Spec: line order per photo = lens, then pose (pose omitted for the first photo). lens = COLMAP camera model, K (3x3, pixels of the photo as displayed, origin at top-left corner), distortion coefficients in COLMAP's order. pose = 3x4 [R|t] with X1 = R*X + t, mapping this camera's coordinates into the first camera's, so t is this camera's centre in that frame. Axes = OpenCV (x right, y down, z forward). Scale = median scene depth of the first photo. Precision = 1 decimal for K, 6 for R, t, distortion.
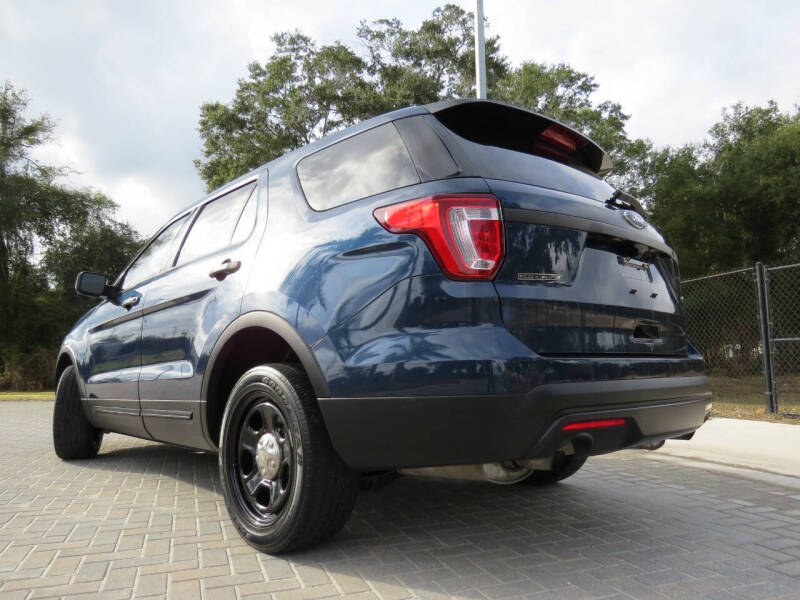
lens RADIAL K [[567.0, 0, 394.9], [0, 567.0, 303.3], [0, 0, 1]] dist [-0.013489, -0.000603]
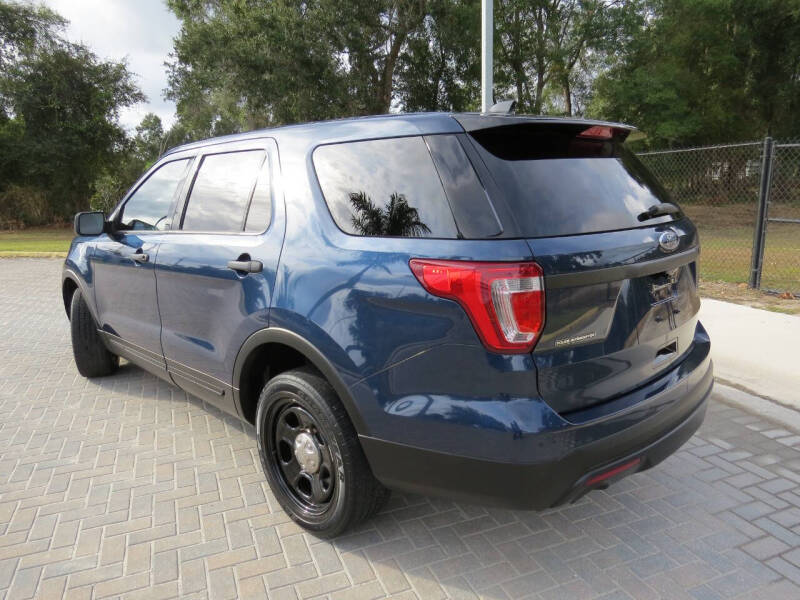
lens RADIAL K [[567.0, 0, 394.9], [0, 567.0, 303.3], [0, 0, 1]] dist [-0.013489, -0.000603]
pose [[0.999490, -0.018679, 0.025887, -0.077646], [0.009671, 0.950011, 0.312067, -0.351249], [-0.030422, -0.311658, 0.949707, 0.047498]]
